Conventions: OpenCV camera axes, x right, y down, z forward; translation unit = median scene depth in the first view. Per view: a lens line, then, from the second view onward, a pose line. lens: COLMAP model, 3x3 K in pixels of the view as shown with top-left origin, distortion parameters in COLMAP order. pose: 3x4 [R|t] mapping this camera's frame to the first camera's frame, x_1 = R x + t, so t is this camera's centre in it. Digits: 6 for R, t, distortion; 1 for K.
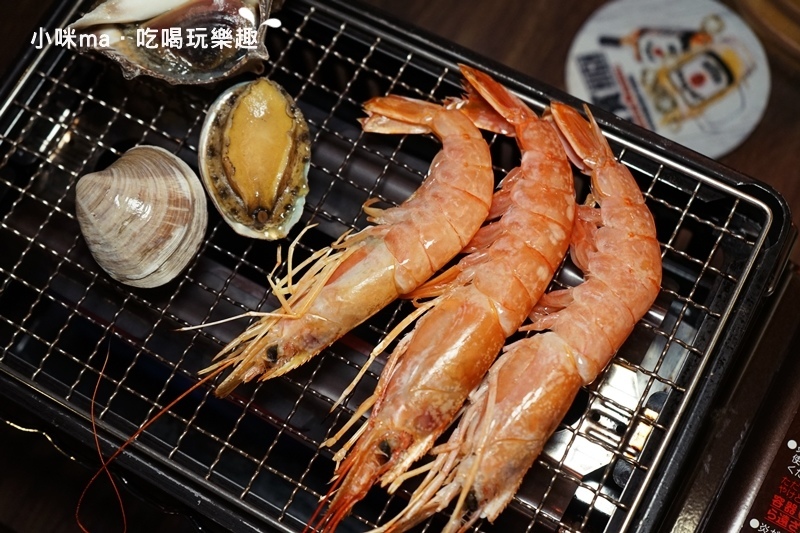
lens RADIAL K [[978.8, 0, 397.1], [0, 978.8, 272.8], [0, 0, 1]] dist [0.090173, 0.000000]
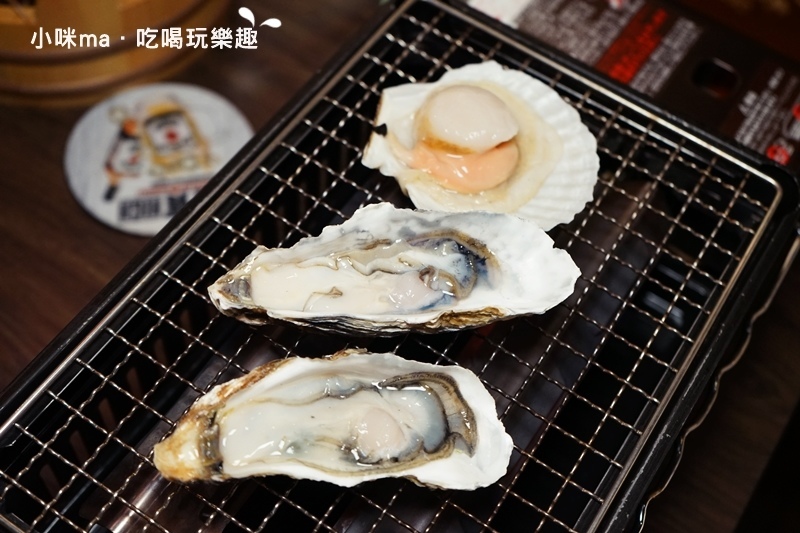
lens RADIAL K [[1079.4, 0, 396.8], [0, 1079.4, 263.8], [0, 0, 1]] dist [-0.005778, 0.000000]
pose [[0.062589, -0.794949, 0.603439, -0.491603], [0.921820, 0.277788, 0.270335, -0.247644], [-0.382531, 0.539343, 0.750187, 0.112007]]
